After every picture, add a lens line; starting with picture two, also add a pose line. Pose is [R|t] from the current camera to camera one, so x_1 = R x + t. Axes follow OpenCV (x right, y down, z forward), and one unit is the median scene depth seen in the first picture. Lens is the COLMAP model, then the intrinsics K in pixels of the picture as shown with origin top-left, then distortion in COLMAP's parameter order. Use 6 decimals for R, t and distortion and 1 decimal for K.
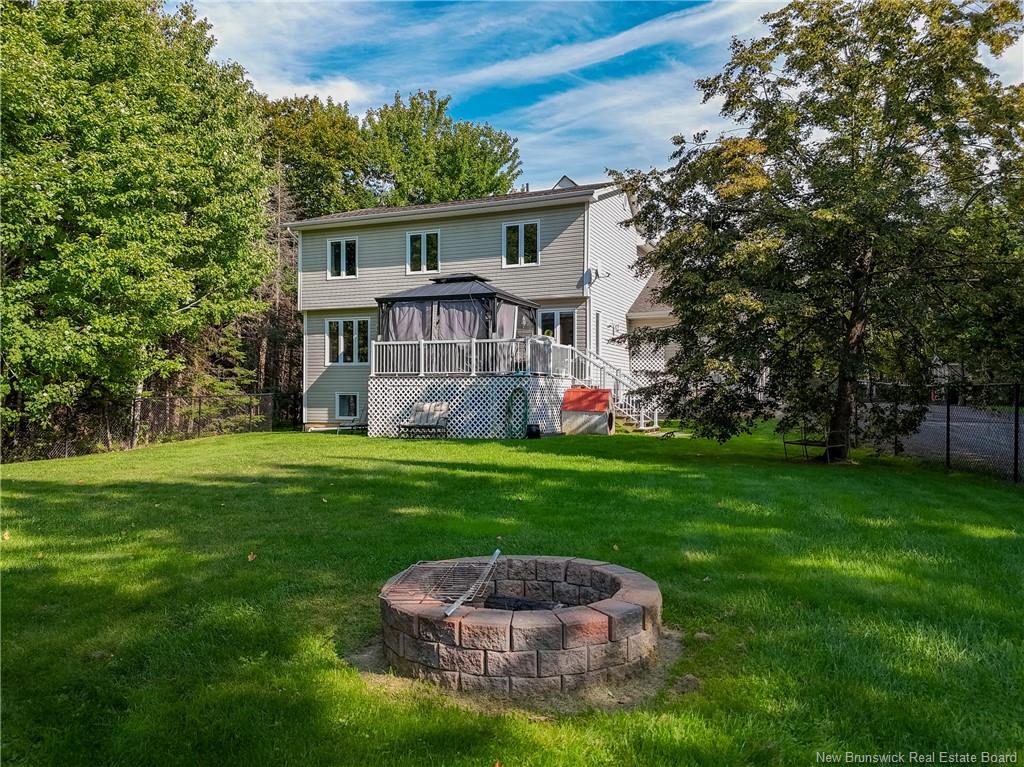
lens RADIAL K [[761.4, 0, 516.5], [0, 761.4, 400.9], [0, 0, 1]] dist [0.053810, -0.035241]
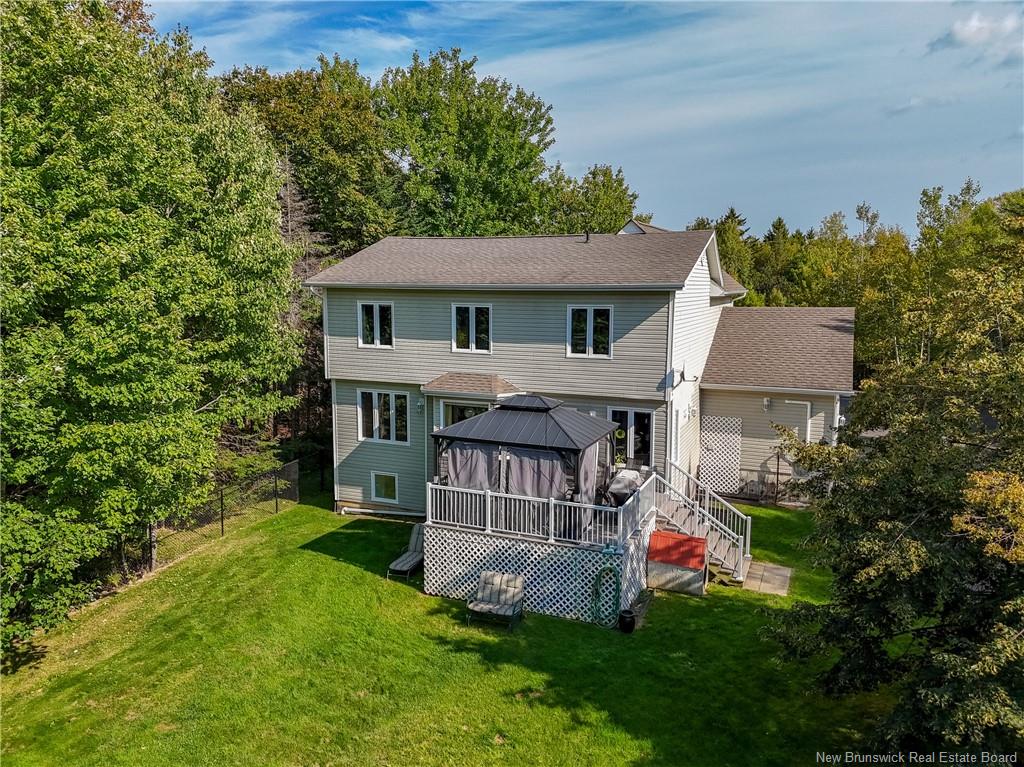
lens RADIAL K [[761.4, 0, 517.3], [0, 761.4, 381.3], [0, 0, 1]] dist [0.053810, -0.035241]
pose [[0.999970, -0.003843, 0.006767, -0.081663], [0.002925, 0.991408, 0.130771, -0.263500], [-0.007212, -0.130747, 0.991390, 0.146511]]
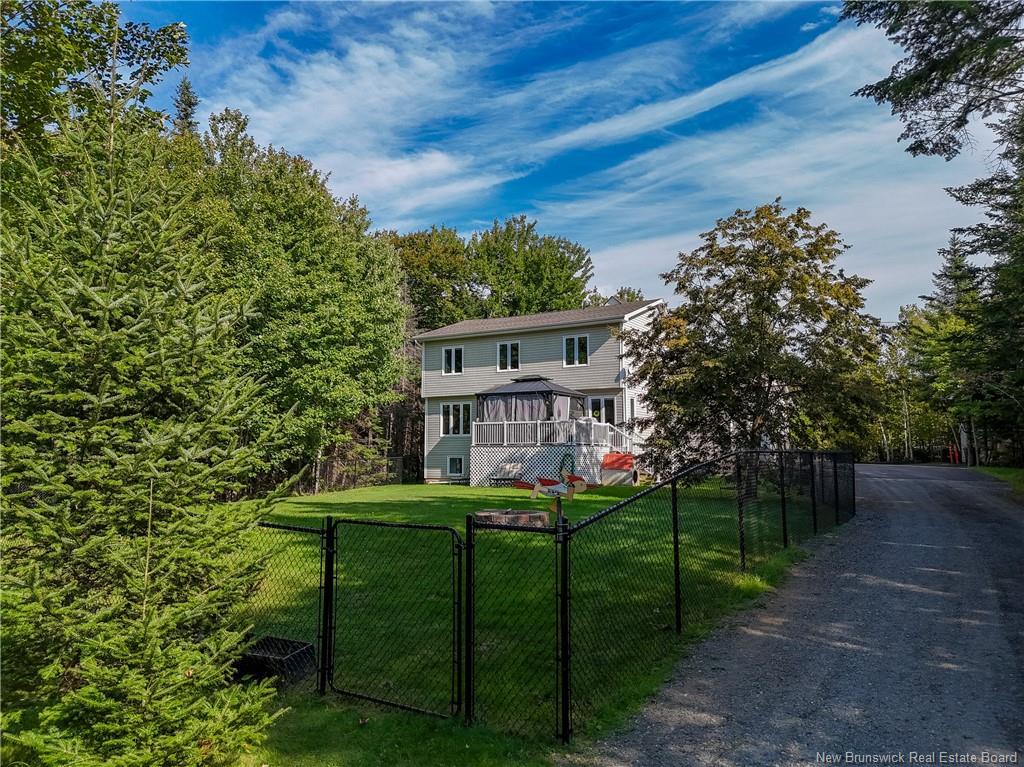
lens RADIAL K [[761.4, 0, 508.8], [0, 761.4, 386.6], [0, 0, 1]] dist [0.053810, -0.035241]
pose [[0.989783, -0.016764, -0.141596, 0.081595], [0.003105, 0.995364, -0.096134, -0.004021], [0.142551, 0.094712, 0.985245, -0.408412]]
